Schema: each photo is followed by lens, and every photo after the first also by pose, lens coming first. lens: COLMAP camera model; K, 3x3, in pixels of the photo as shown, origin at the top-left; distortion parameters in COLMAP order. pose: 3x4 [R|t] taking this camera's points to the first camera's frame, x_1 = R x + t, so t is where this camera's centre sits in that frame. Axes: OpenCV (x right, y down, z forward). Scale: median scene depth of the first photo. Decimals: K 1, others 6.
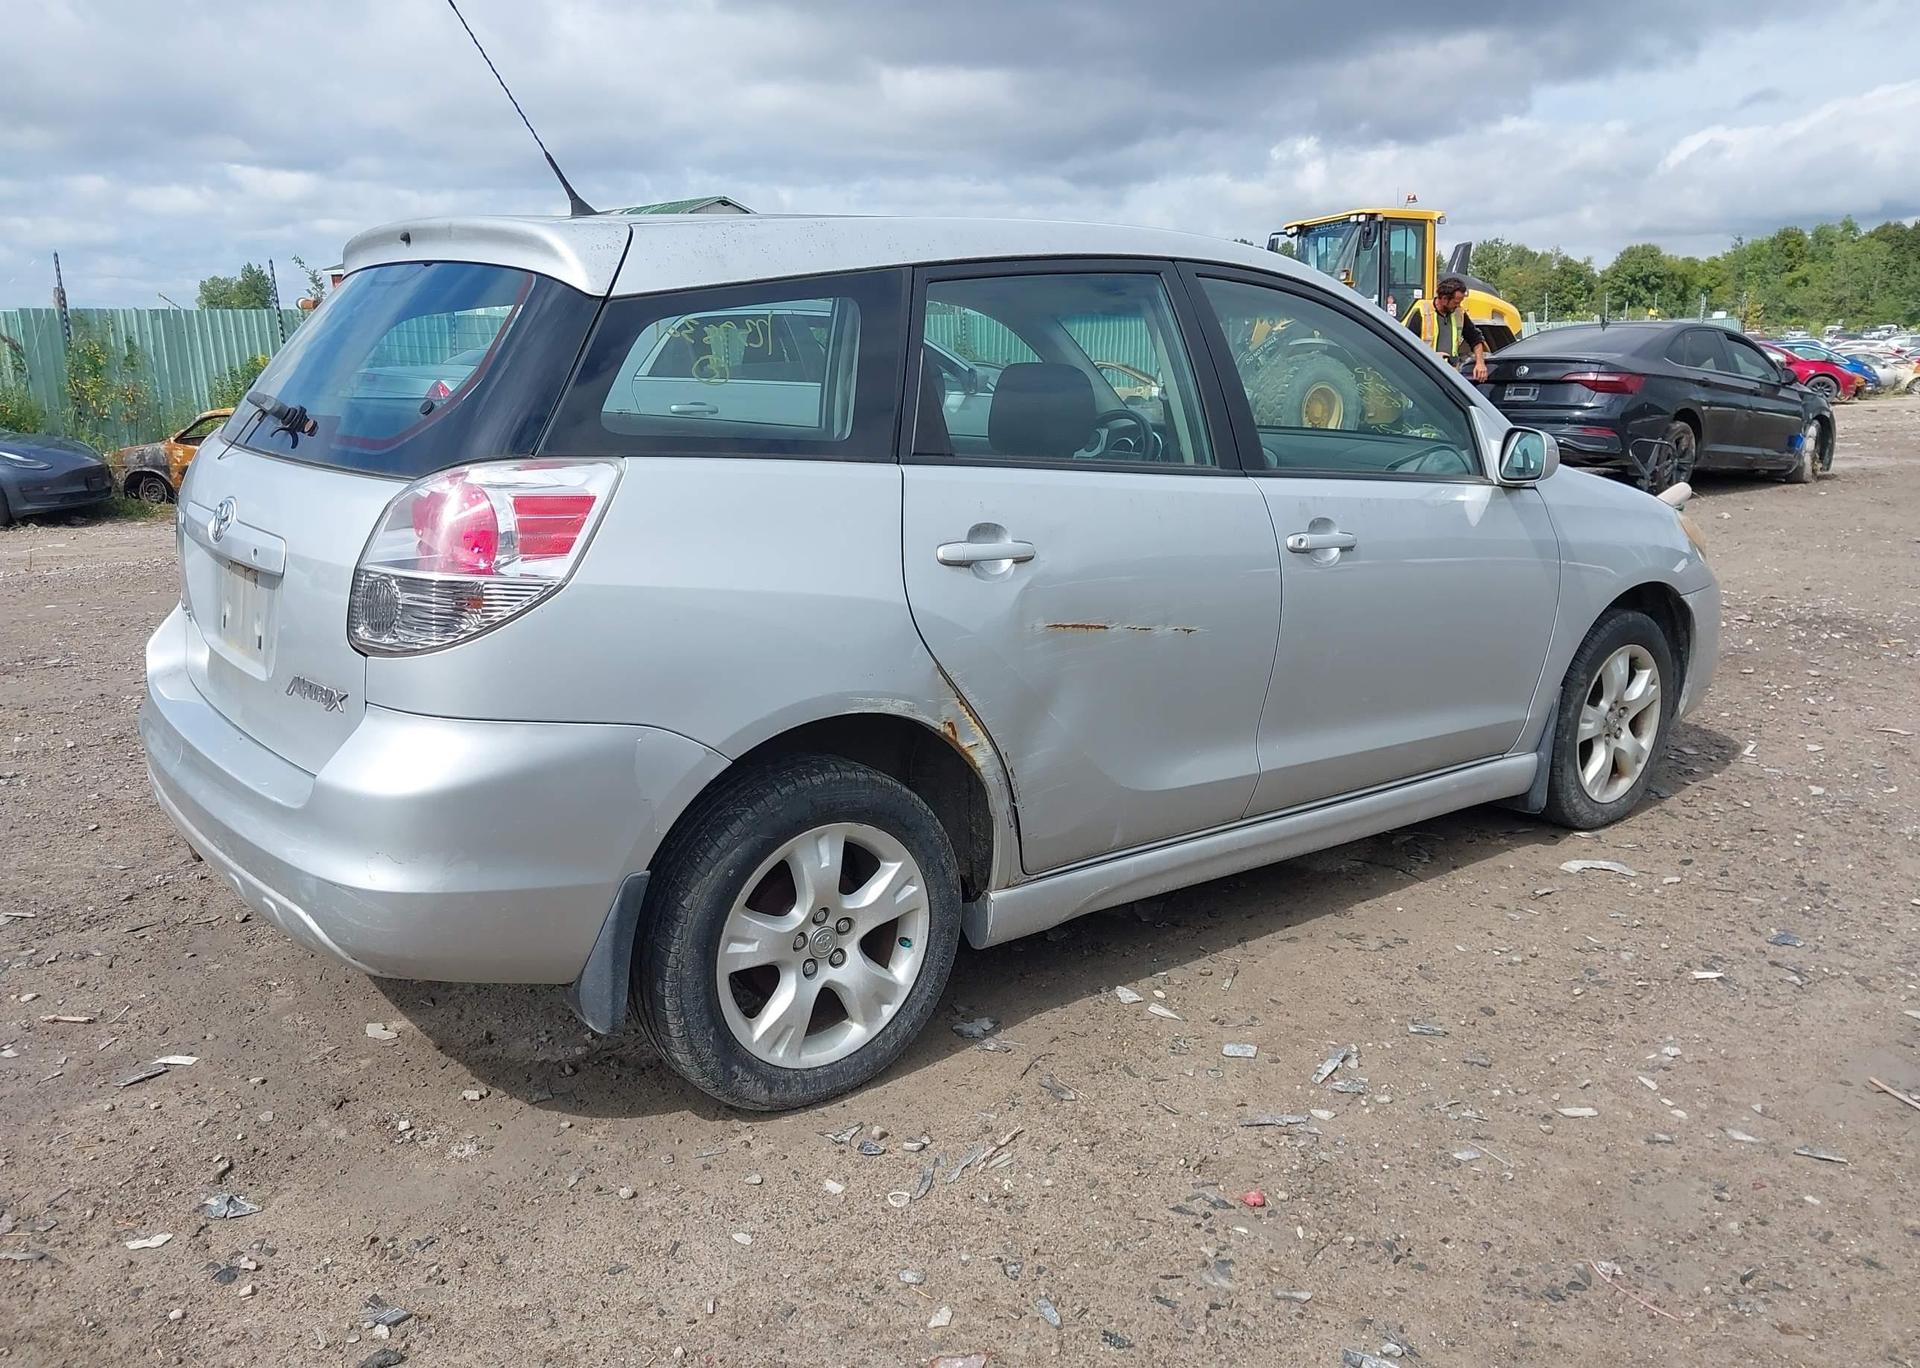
lens RADIAL K [[1509.5, 0, 936.7], [0, 1509.5, 725.3], [0, 0, 1]] dist [0.013909, -0.025879]
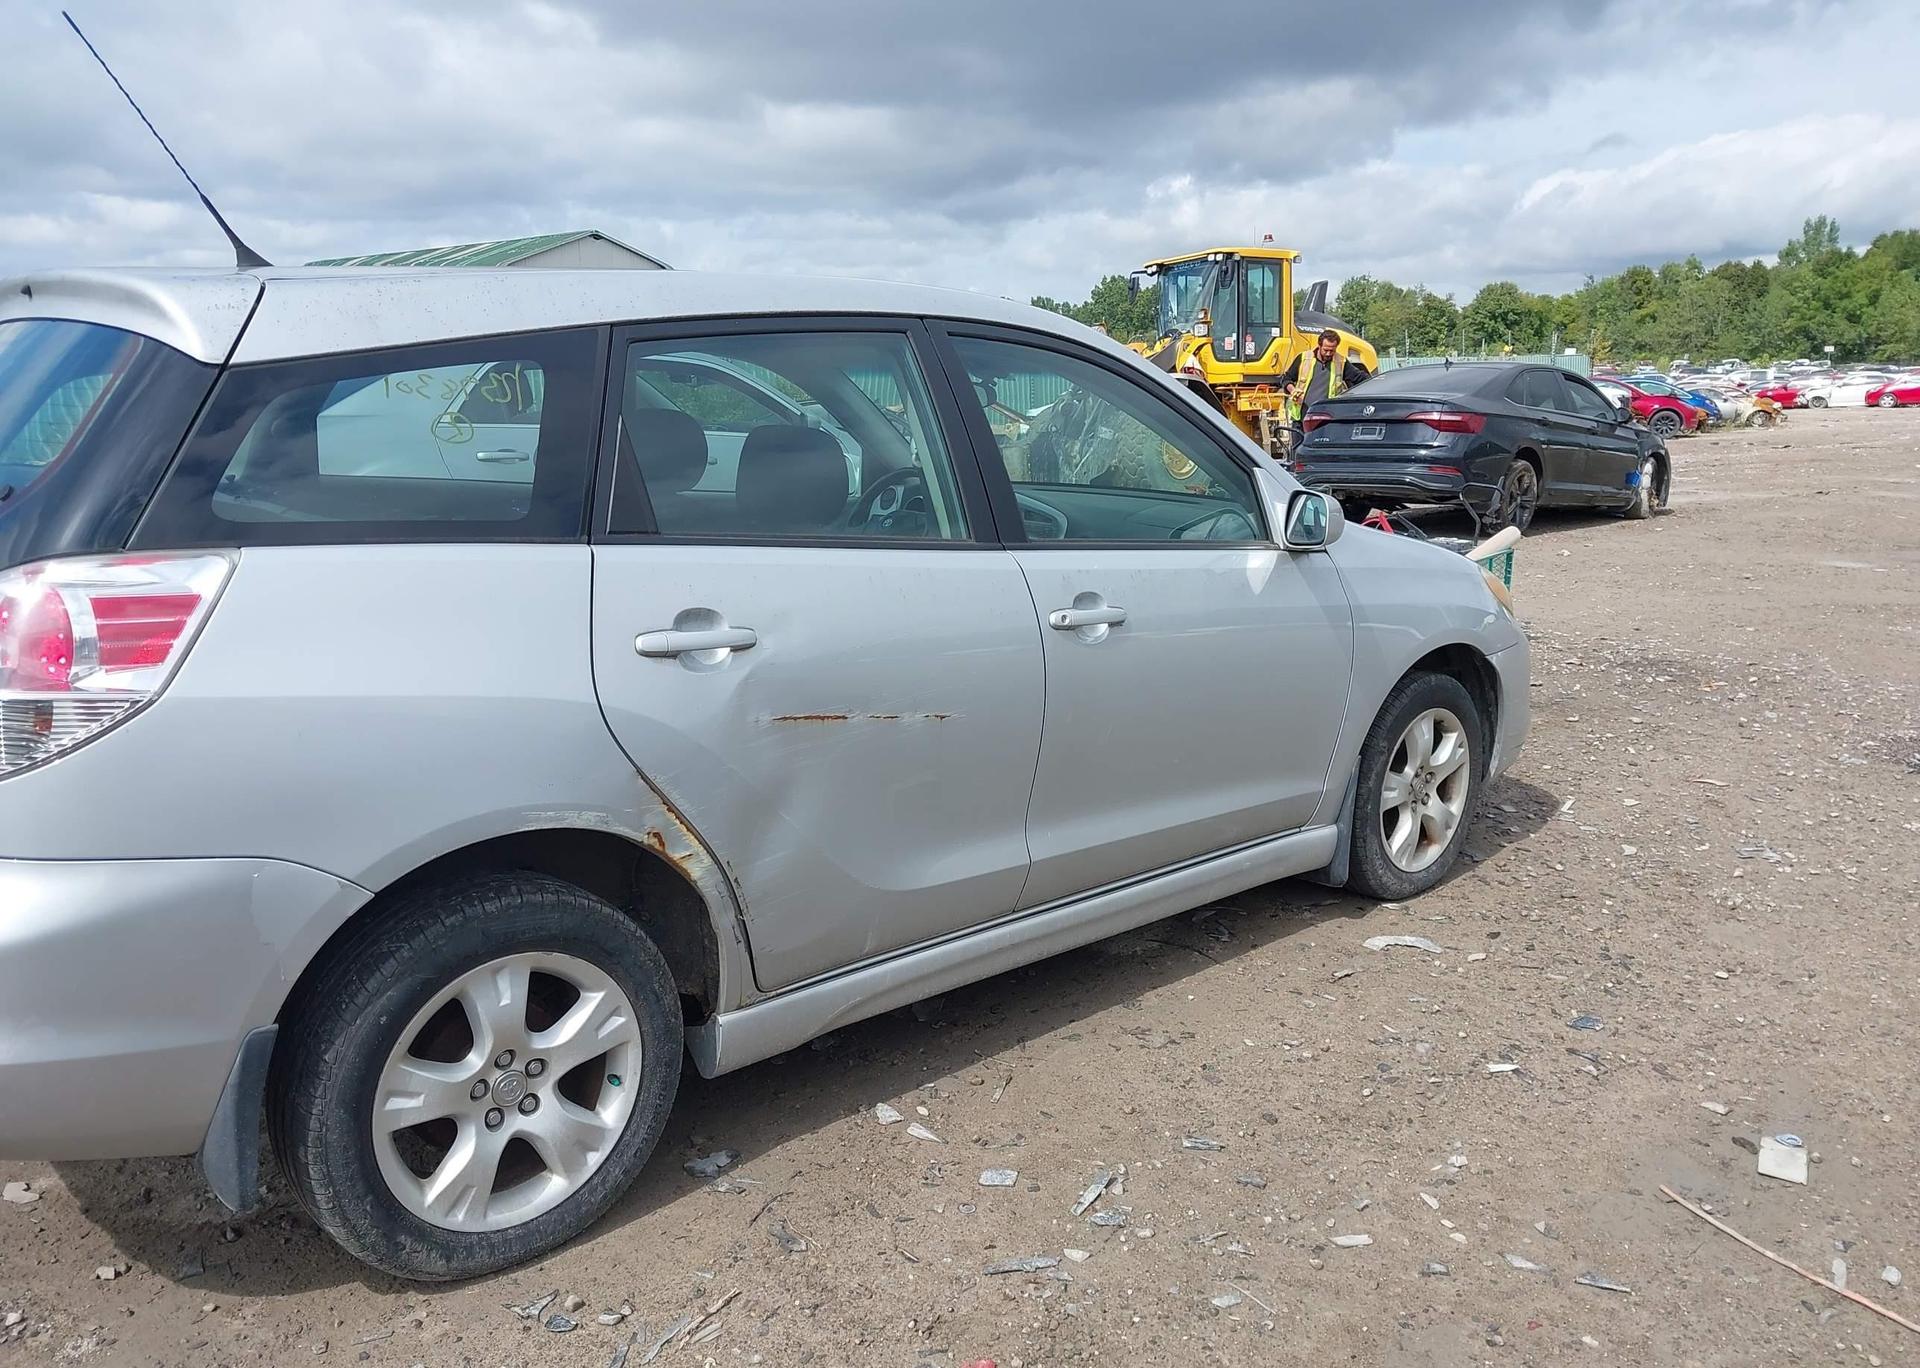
lens RADIAL K [[1509.5, 0, 936.7], [0, 1509.5, 725.3], [0, 0, 1]] dist [0.013909, -0.025879]
pose [[0.997151, -0.015451, 0.073828, 0.101143], [0.016973, 0.999655, -0.020037, -0.041332], [-0.073492, 0.021233, 0.997070, 0.085844]]
